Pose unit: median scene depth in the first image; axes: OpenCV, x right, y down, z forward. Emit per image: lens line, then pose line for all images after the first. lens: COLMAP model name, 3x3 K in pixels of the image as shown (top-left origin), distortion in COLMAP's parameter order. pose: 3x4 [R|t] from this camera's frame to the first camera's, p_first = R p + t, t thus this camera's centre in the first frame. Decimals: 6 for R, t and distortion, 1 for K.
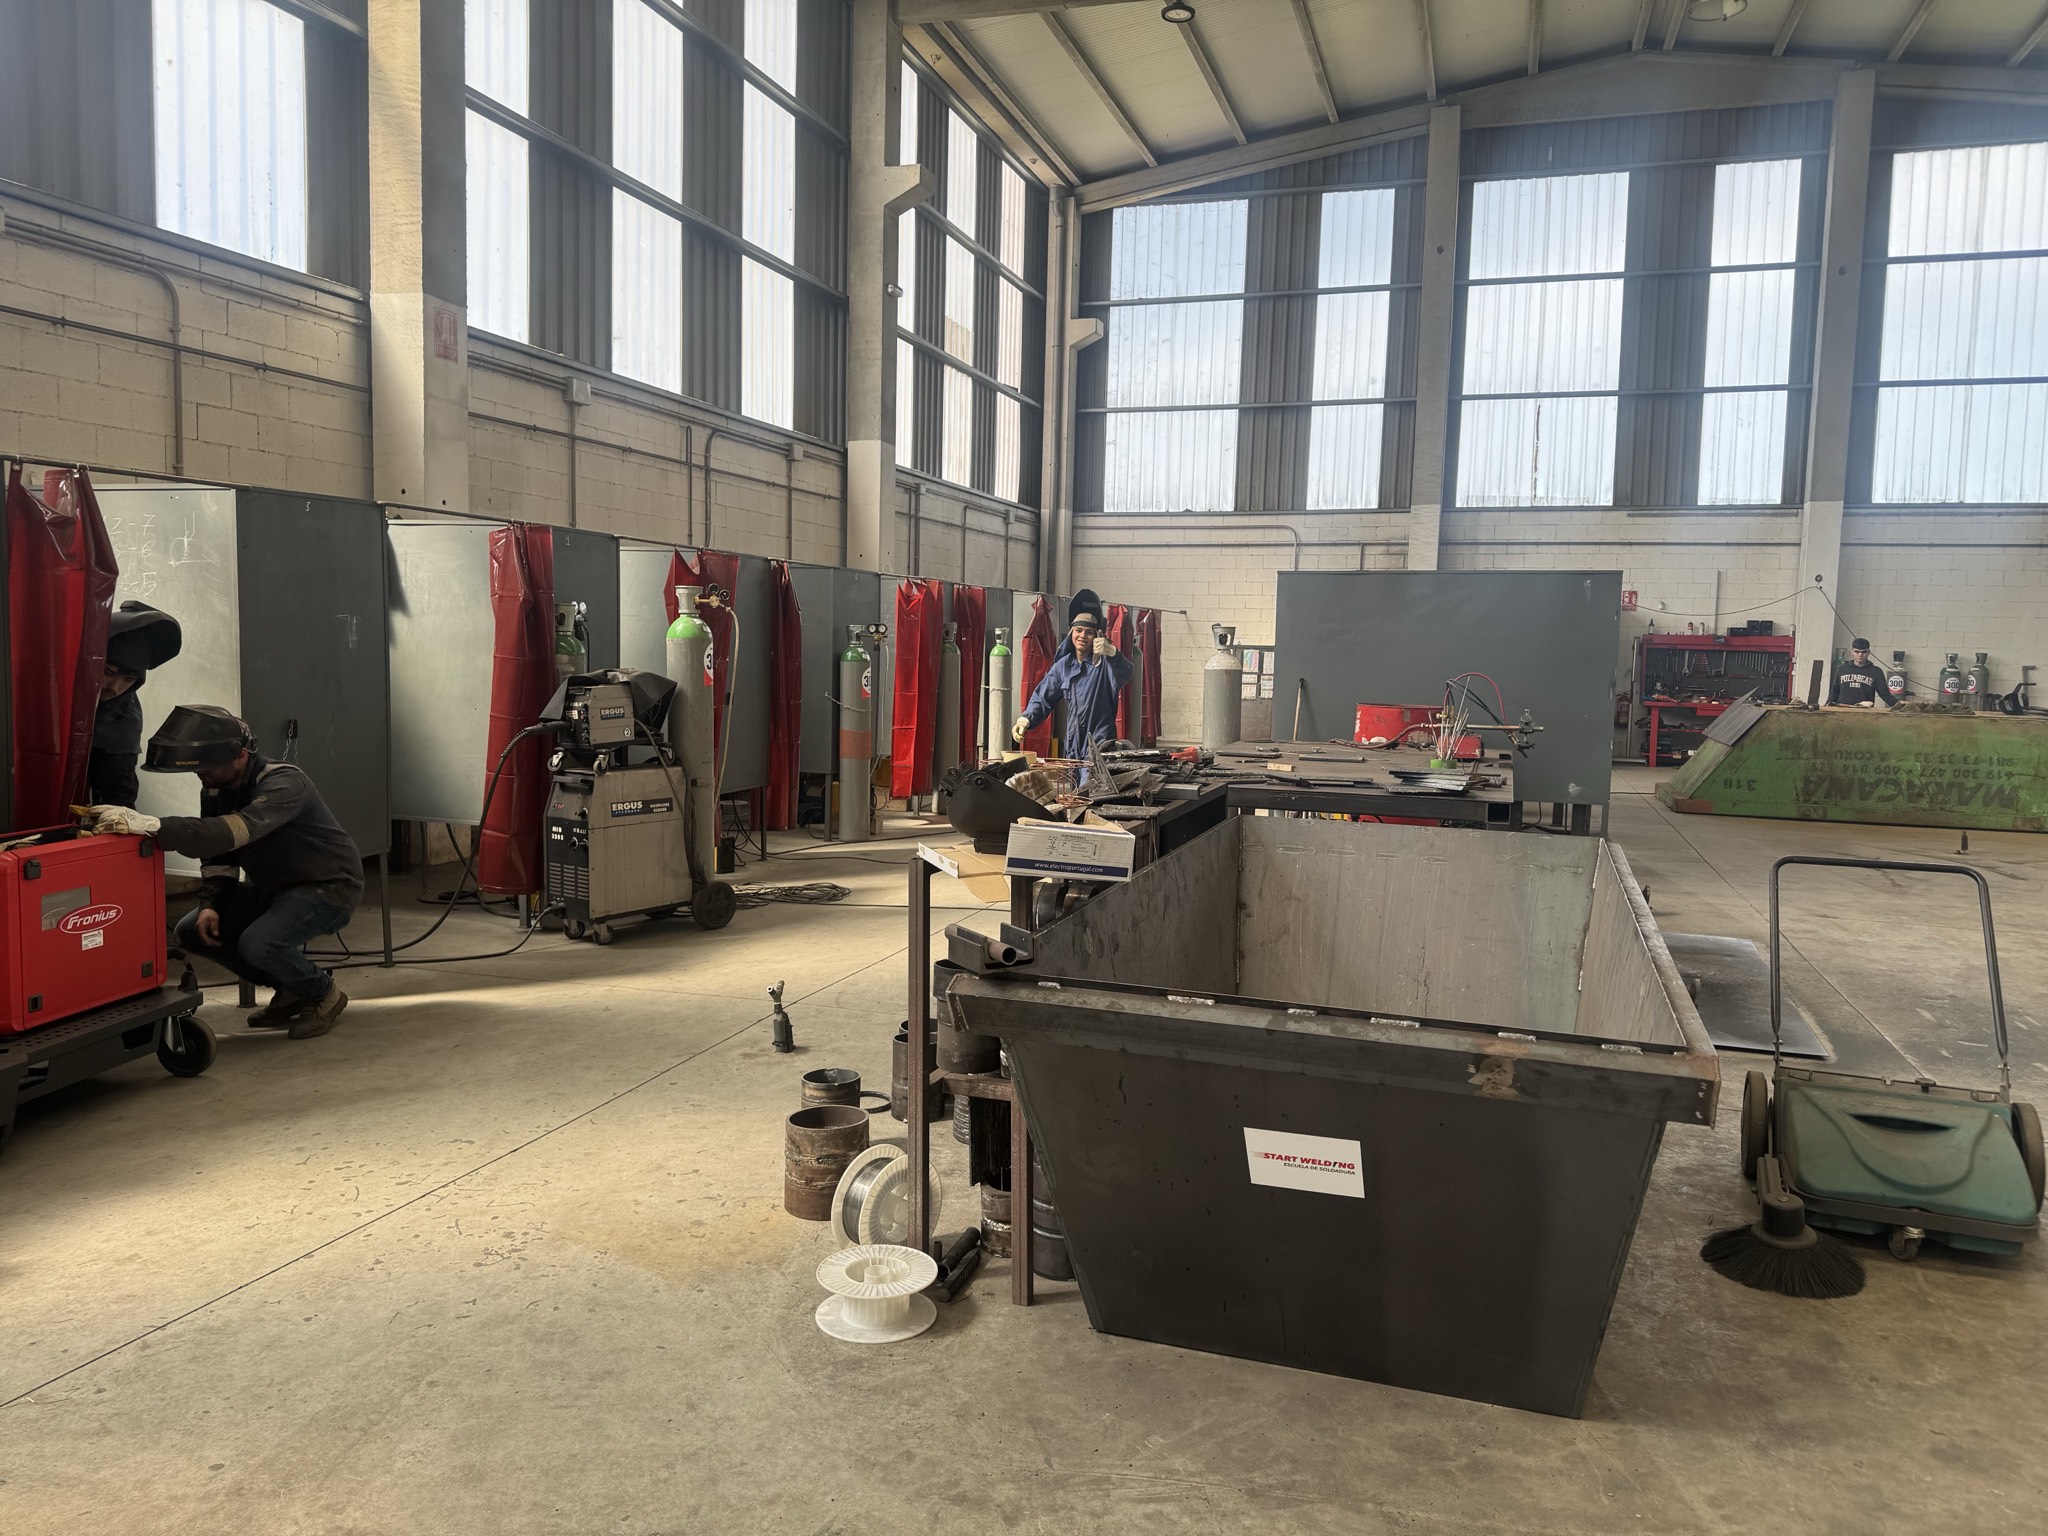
lens RADIAL K [[1417.4, 0, 963.3], [0, 1417.4, 763.5], [0, 0, 1]] dist [-0.062416, -0.005228]
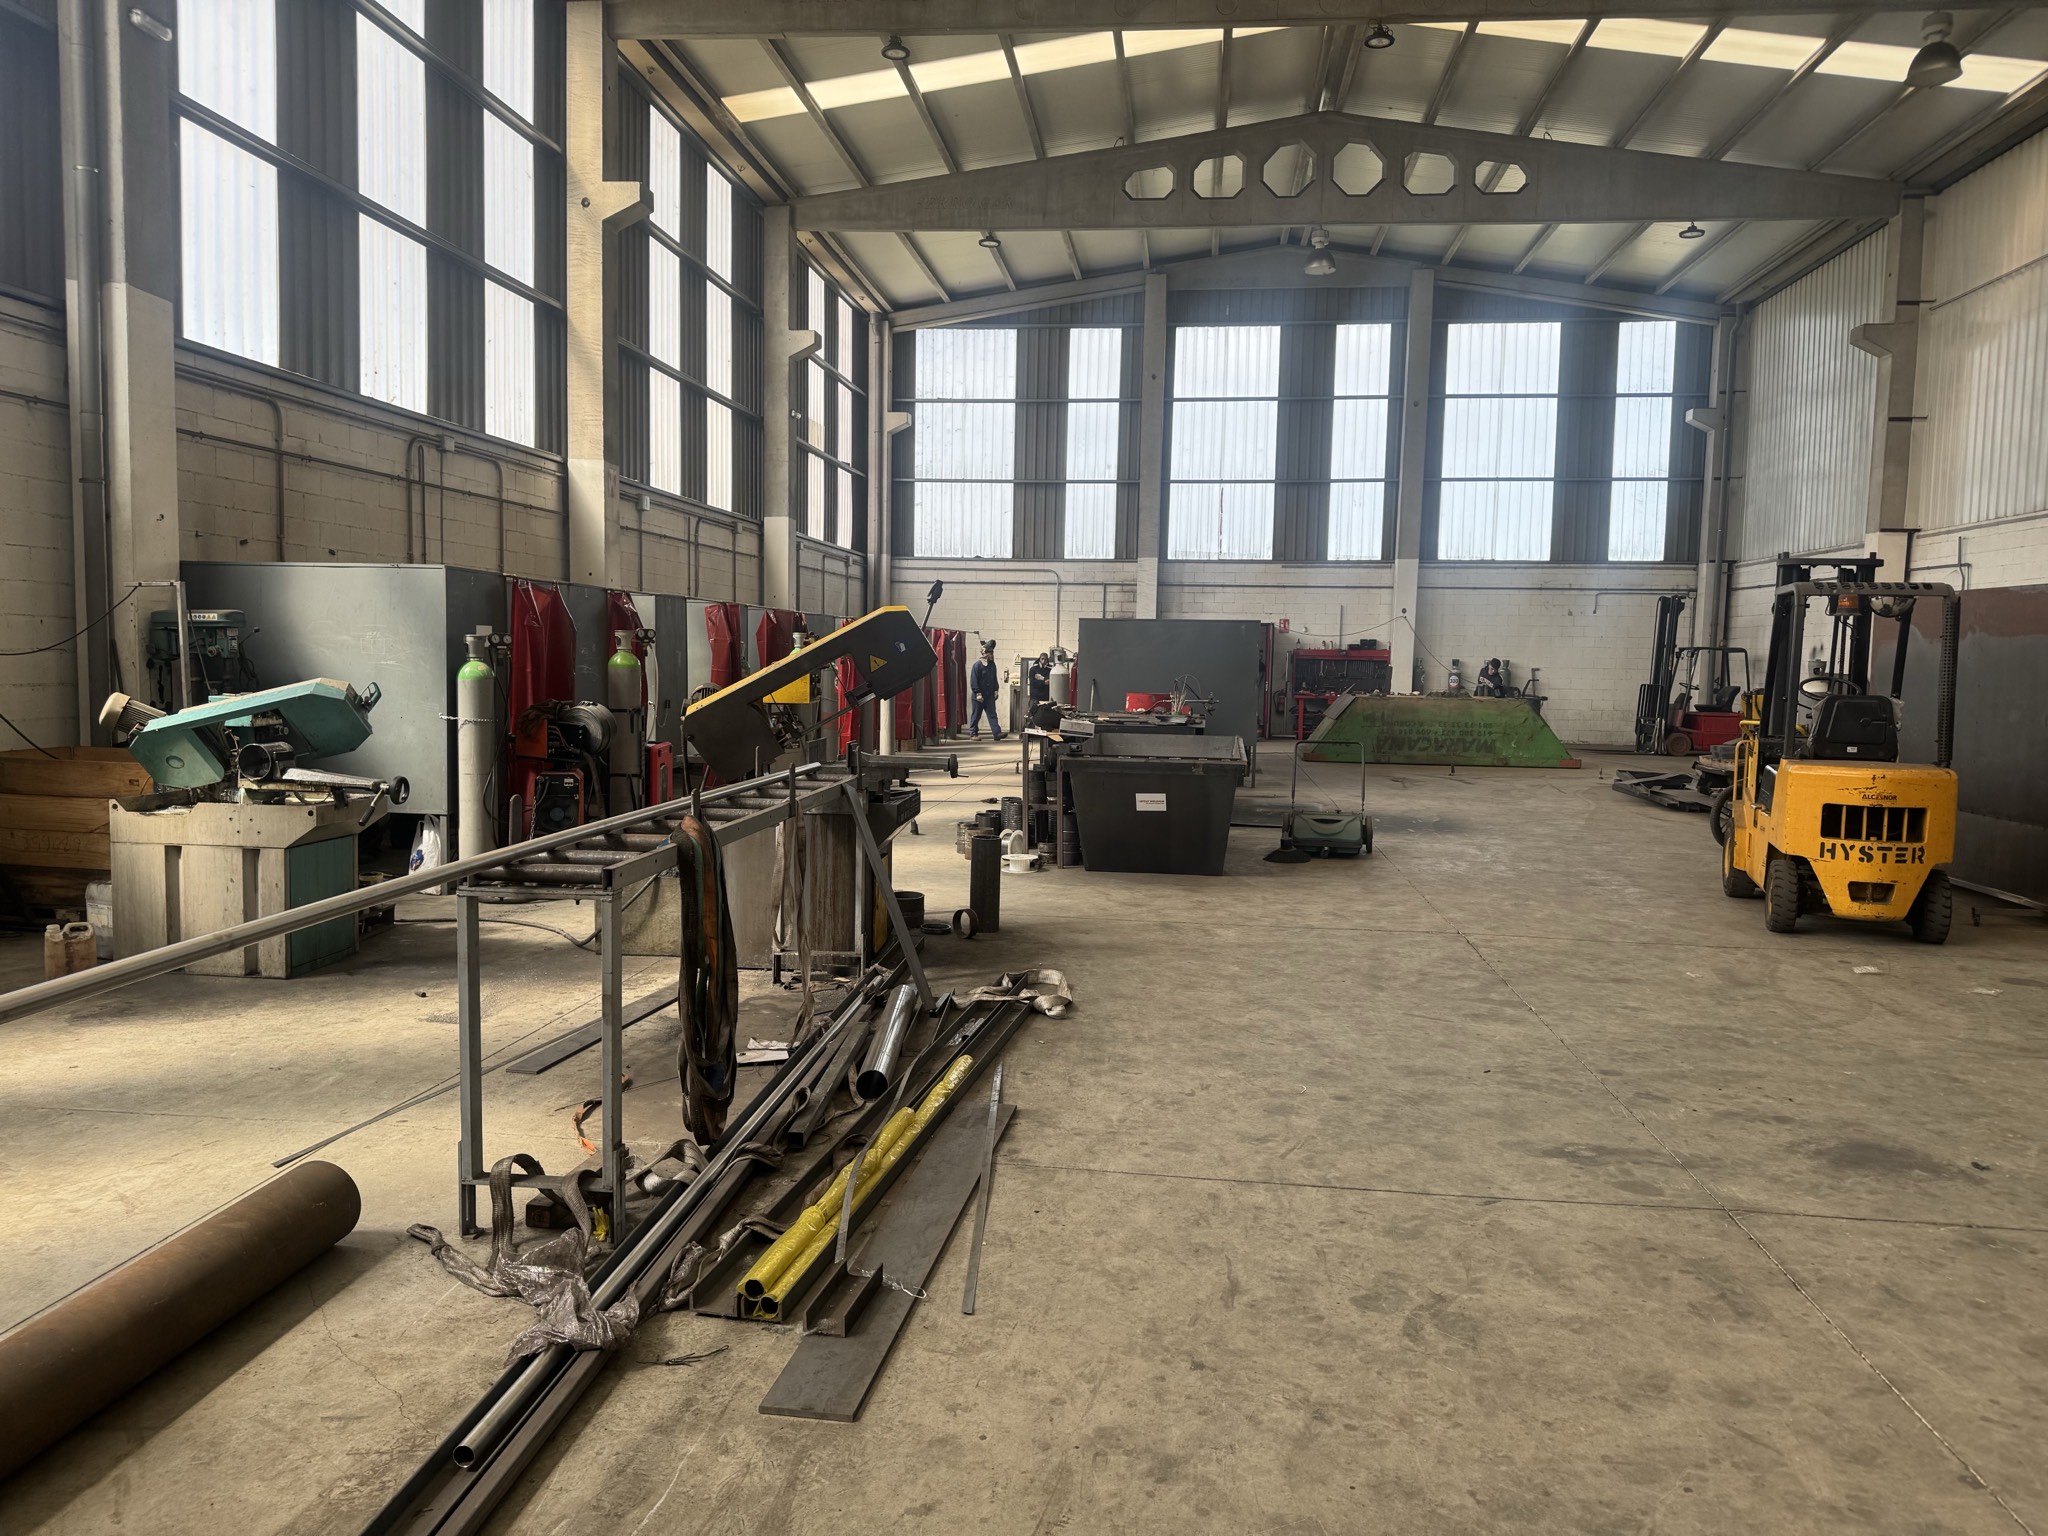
lens RADIAL K [[1426.8, 0, 1024.0], [0, 1426.8, 768.0], [0, 0, 1]] dist [-0.209257, 0.000475]
pose [[0.971369, -0.021131, 0.236636, -0.127836], [0.021351, 0.999771, 0.001636, 0.022478], [-0.236616, 0.003463, 0.971597, -0.340742]]
